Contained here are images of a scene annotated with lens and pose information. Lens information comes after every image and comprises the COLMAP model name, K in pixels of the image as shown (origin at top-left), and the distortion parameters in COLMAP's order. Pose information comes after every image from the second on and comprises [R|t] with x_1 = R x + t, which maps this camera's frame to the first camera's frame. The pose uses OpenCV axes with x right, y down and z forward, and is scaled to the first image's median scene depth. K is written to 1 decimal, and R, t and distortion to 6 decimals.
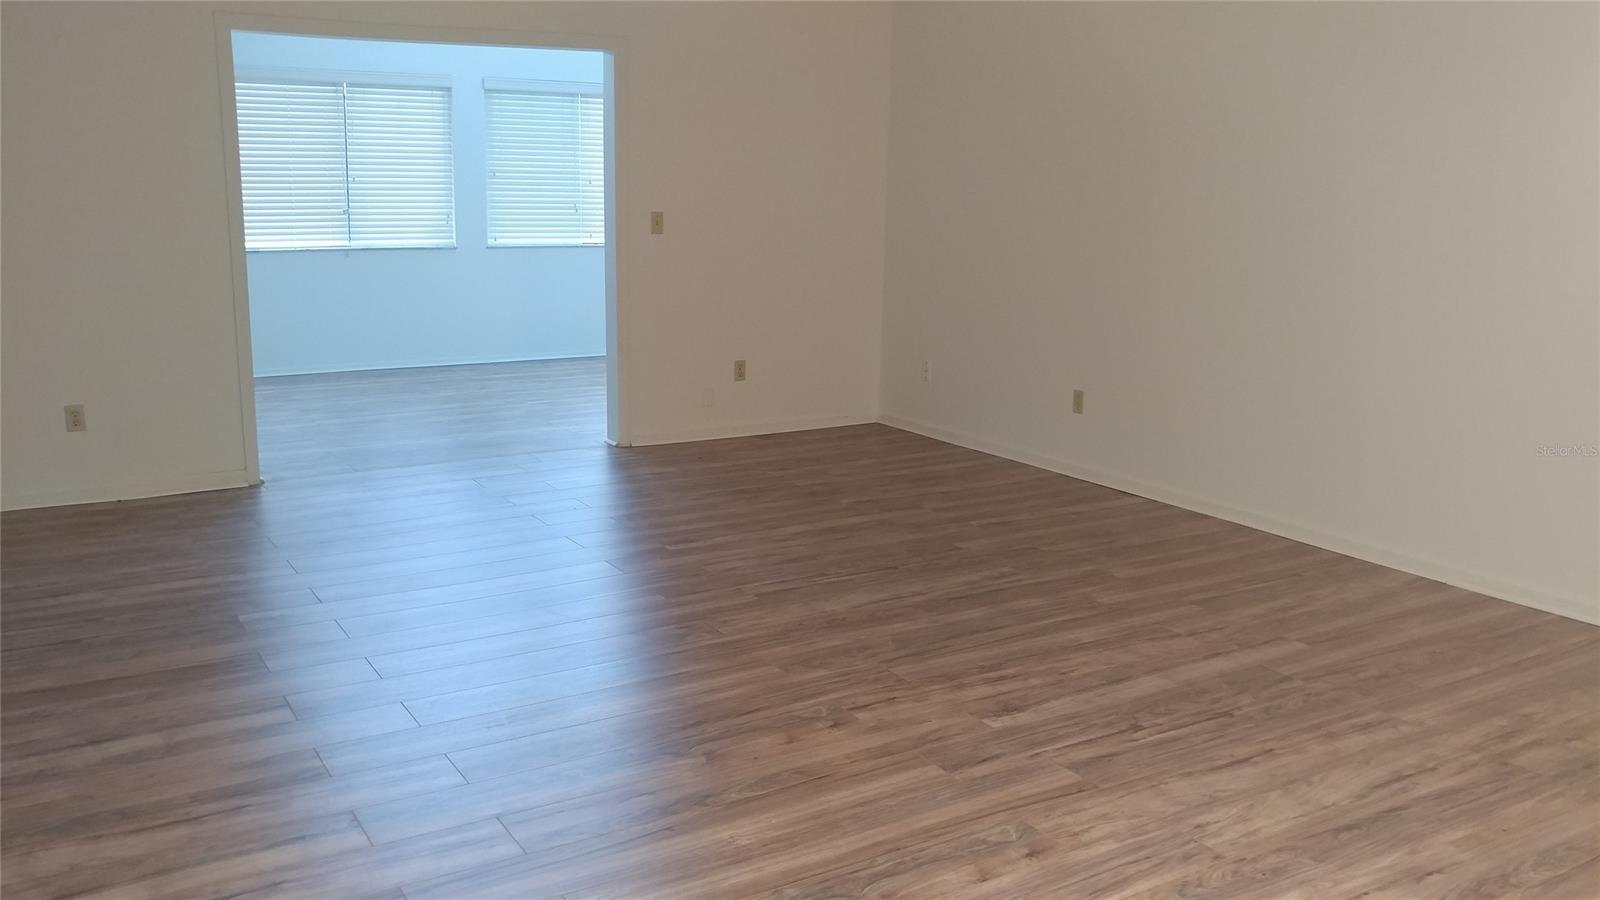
lens RADIAL K [[1277.5, 0, 840.3], [0, 1277.5, 441.2], [0, 0, 1]] dist [-0.032819, 0.019587]
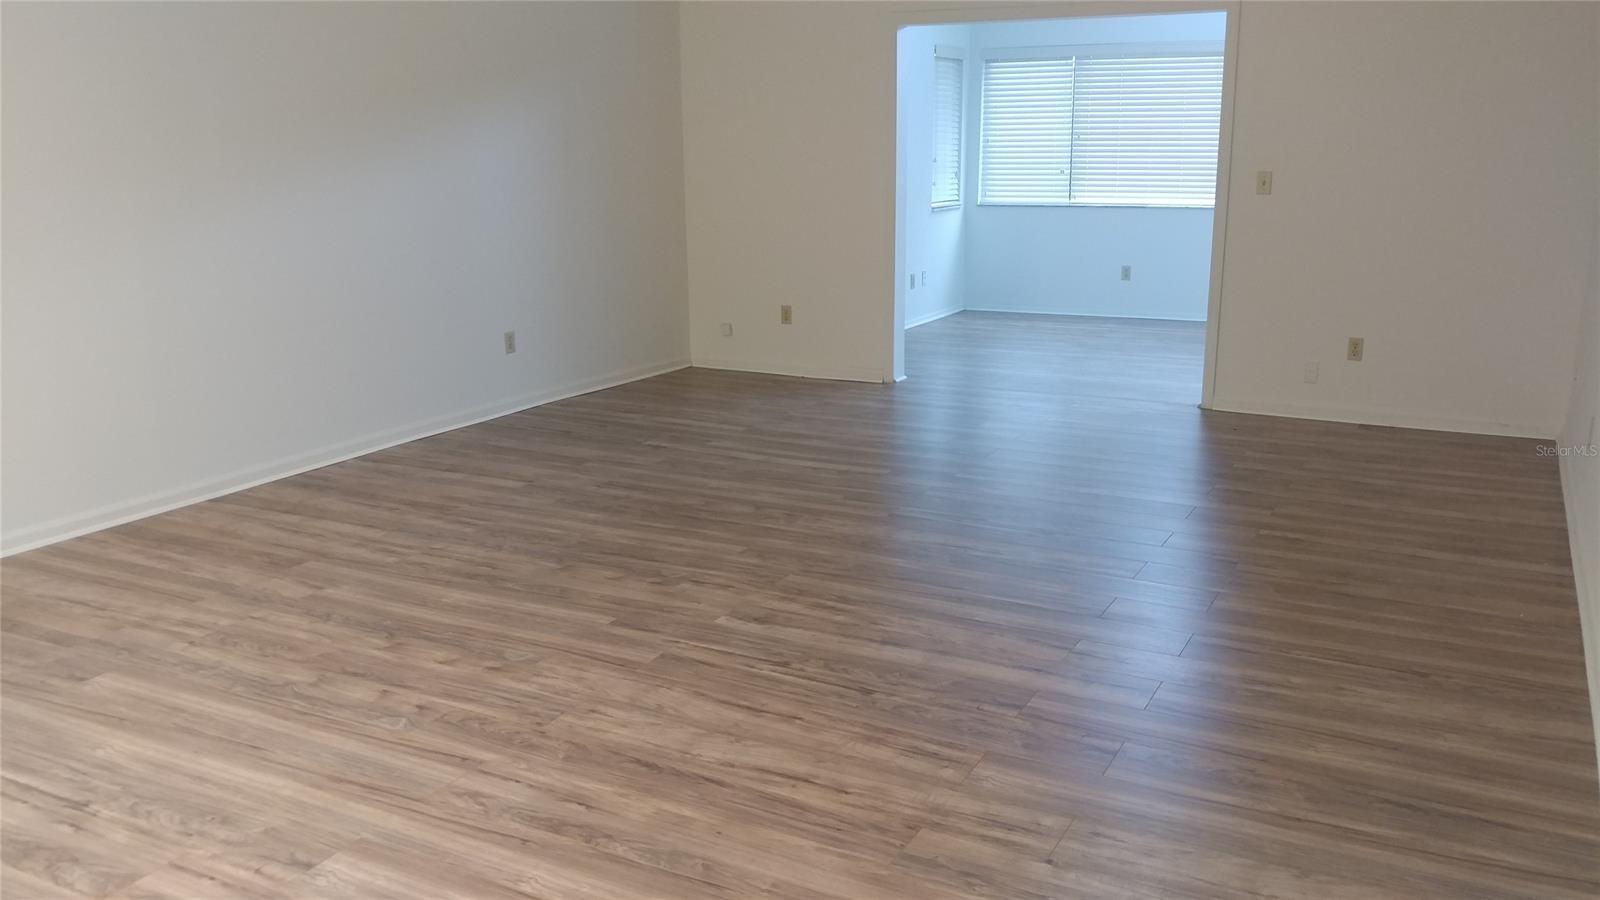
lens RADIAL K [[1277.5, 0, 803.3], [0, 1277.5, 447.3], [0, 0, 1]] dist [-0.032819, 0.019587]
pose [[0.536274, 0.181945, -0.824200, 1.054068], [-0.169062, 0.979856, 0.106304, -0.051001], [0.826939, 0.082332, 0.556231, 0.456343]]
